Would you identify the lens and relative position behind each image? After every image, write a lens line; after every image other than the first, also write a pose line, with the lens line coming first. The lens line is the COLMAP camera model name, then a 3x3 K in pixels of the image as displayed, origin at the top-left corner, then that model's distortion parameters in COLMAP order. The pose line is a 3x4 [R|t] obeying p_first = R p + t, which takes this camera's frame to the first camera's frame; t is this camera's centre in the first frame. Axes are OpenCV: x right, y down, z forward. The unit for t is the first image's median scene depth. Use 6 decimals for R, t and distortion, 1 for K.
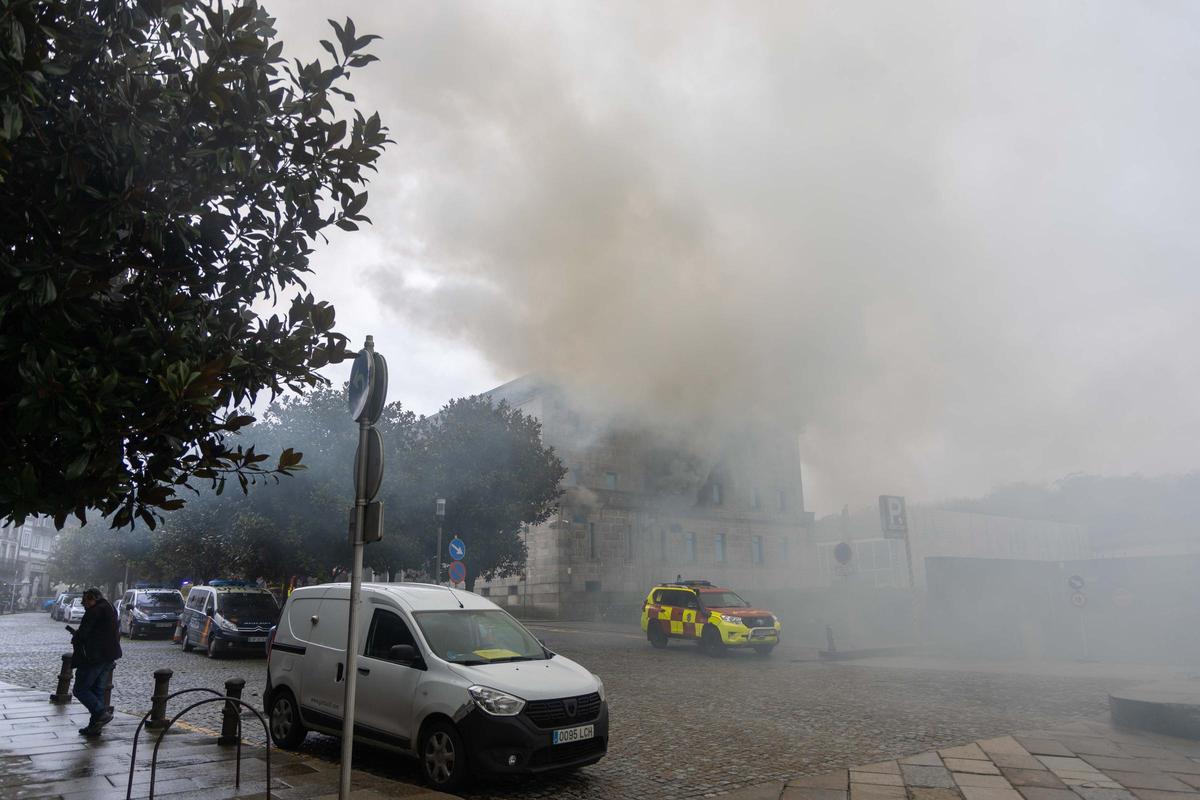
lens RADIAL K [[815.0, 0, 600.0], [0, 815.0, 400.0], [0, 0, 1]] dist [0.004737, 0.000253]
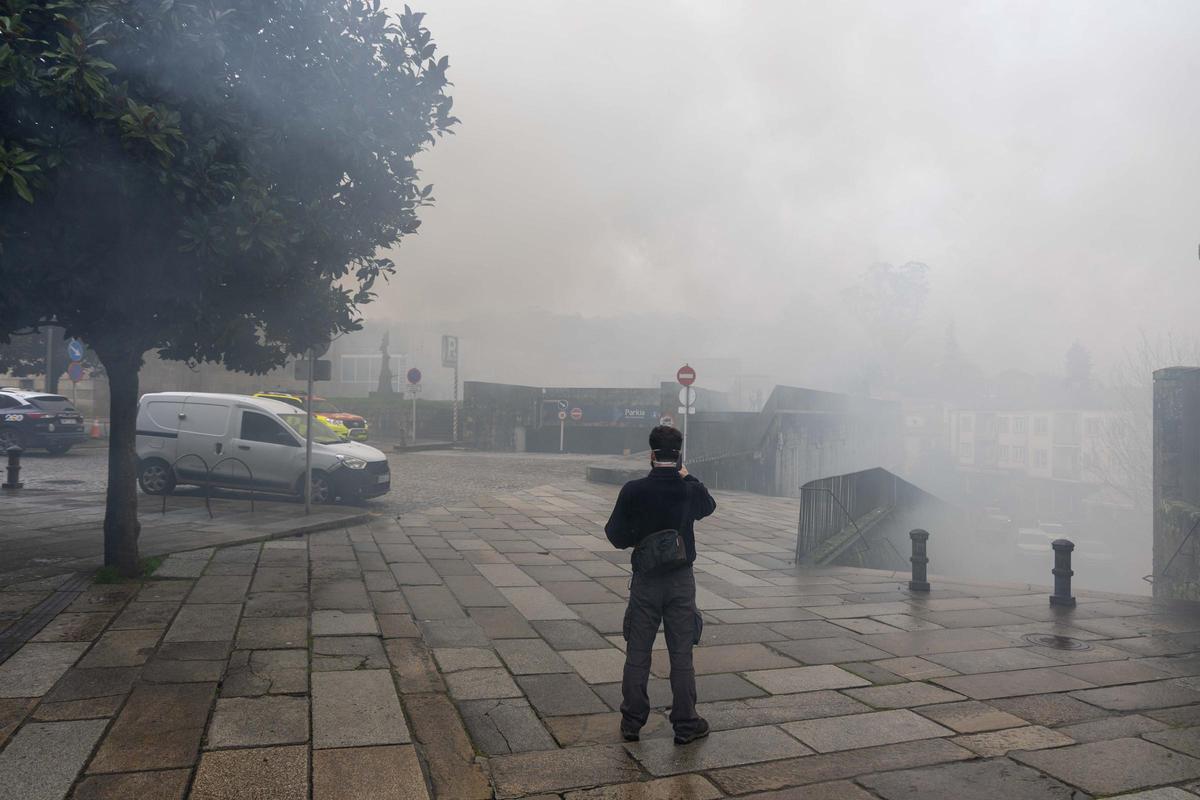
lens RADIAL K [[815.0, 0, 600.0], [0, 815.0, 400.0], [0, 0, 1]] dist [0.004737, 0.000253]
pose [[0.816330, 0.044590, 0.575862, -0.210507], [-0.176824, 0.968438, 0.175674, -0.058783], [-0.549853, -0.245234, 0.798450, -0.226145]]
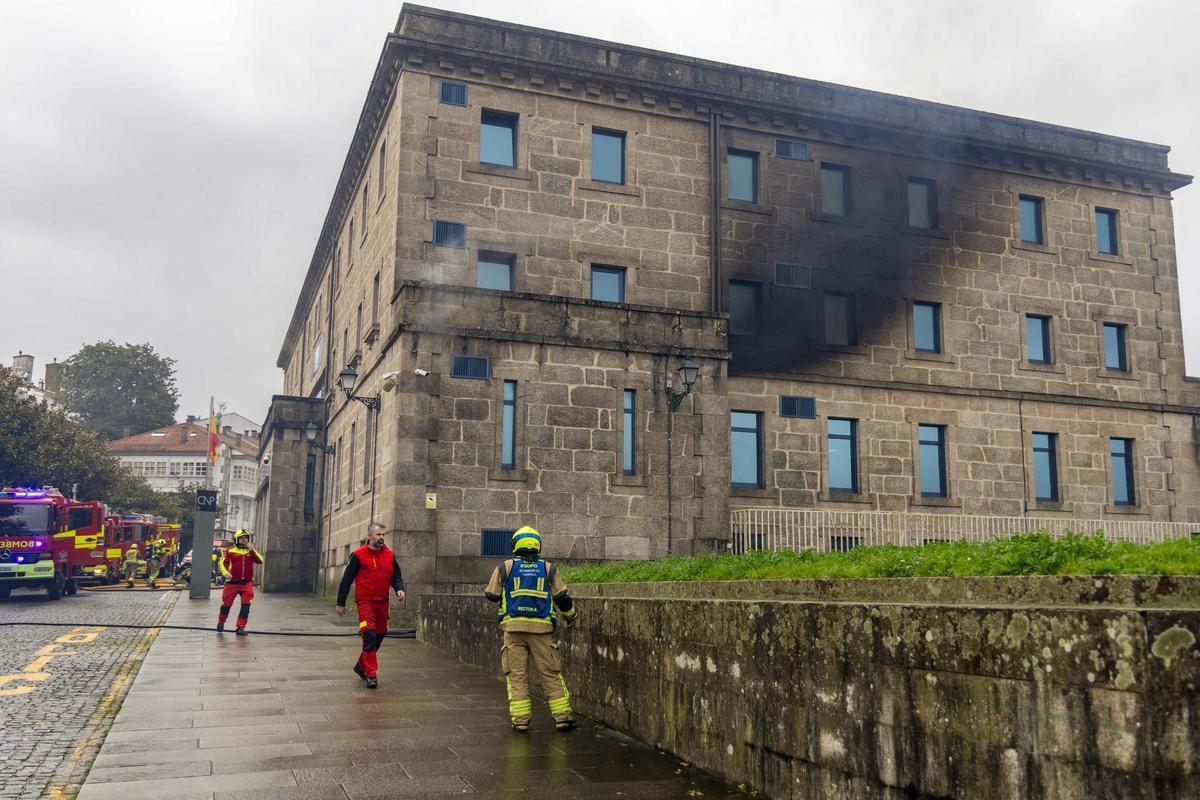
lens RADIAL K [[1113.9, 0, 600.0], [0, 1113.9, 400.0], [0, 0, 1]] dist [0.011459, -0.001436]
pose [[0.953077, -0.020091, -0.302060, 0.345942], [0.045463, 0.995978, 0.077203, 0.224765], [0.299294, -0.087313, 0.950158, 0.952469]]
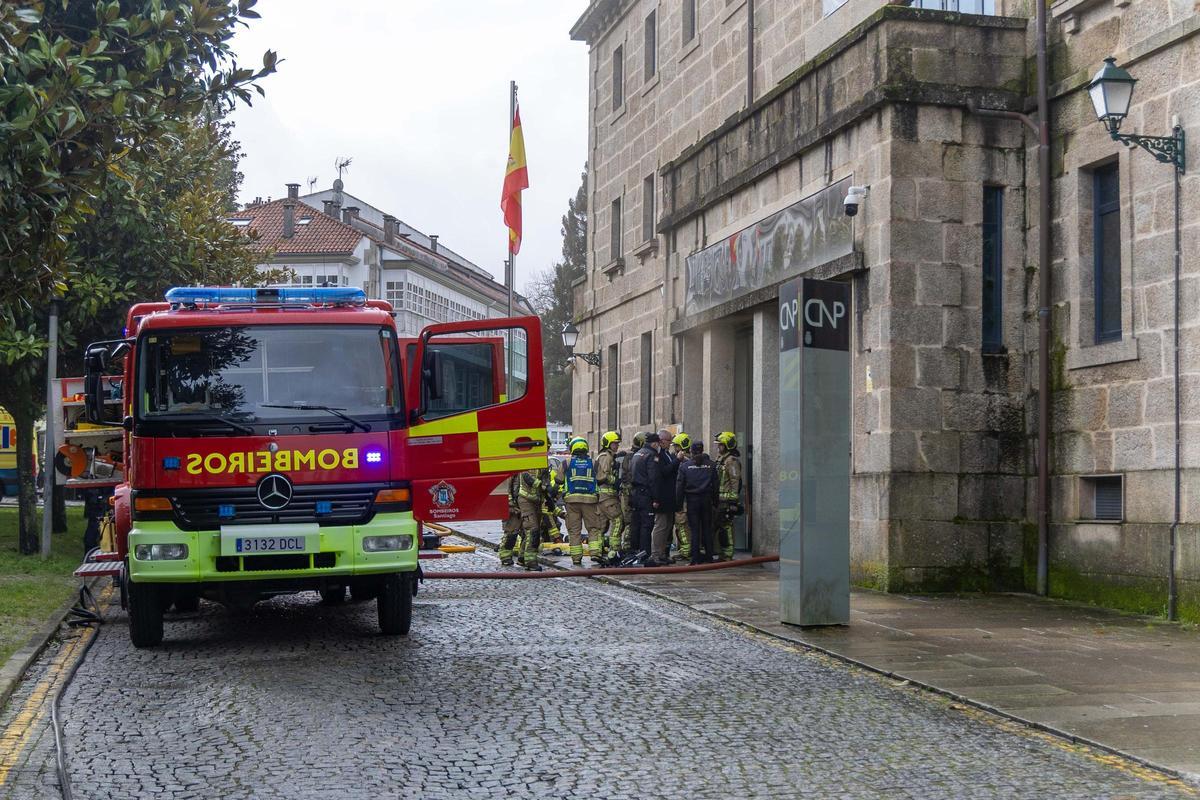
lens RADIAL K [[1987.1, 0, 600.0], [0, 1987.1, 400.0], [0, 0, 1]] dist [-0.021964, -0.043161]
pose [[0.897255, 0.007103, -0.441456, -0.271762], [0.080164, 0.980631, 0.178710, 0.321833], [0.434175, -0.195737, 0.879306, 1.392657]]
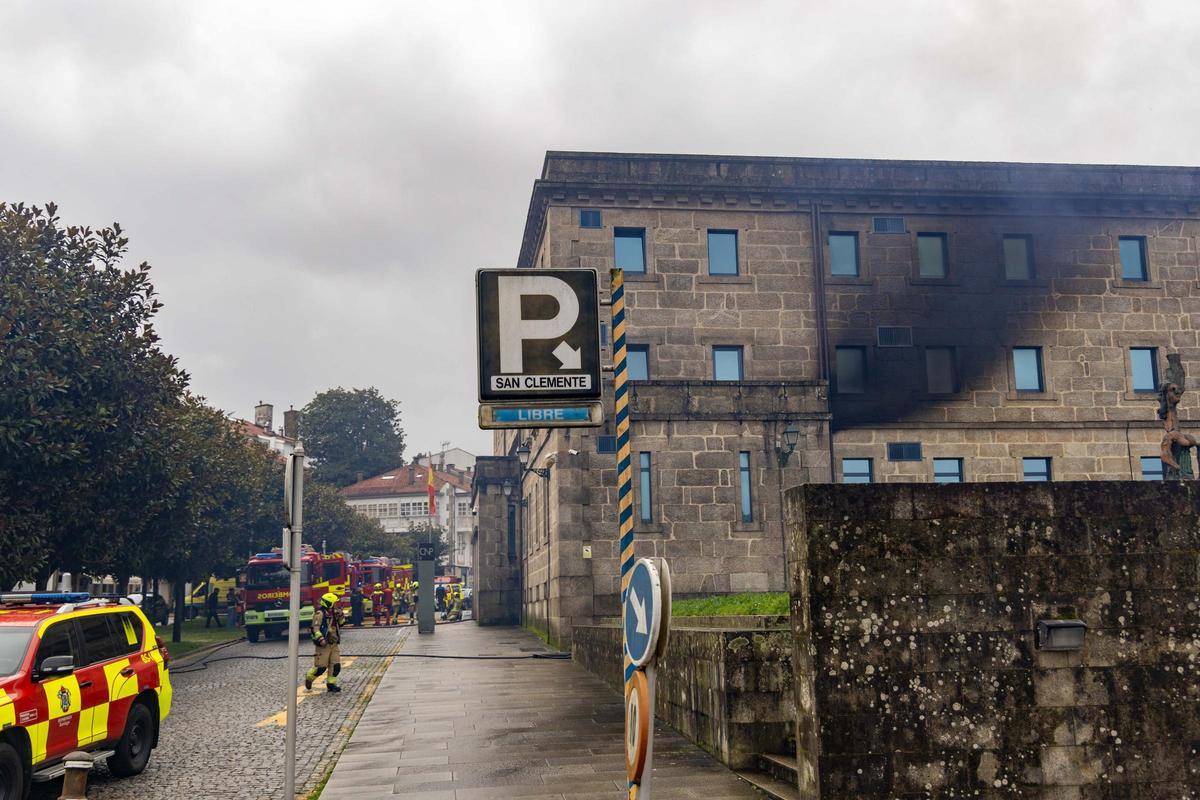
lens RADIAL K [[1200.4, 0, 584.9], [0, 1200.4, 388.0], [0, 0, 1]] dist [0.014955, -0.012144]
pose [[0.863933, -0.091962, -0.495139, 0.576534], [0.129614, 0.990668, 0.042160, 0.146460], [0.486641, -0.100600, 0.867790, 0.690852]]
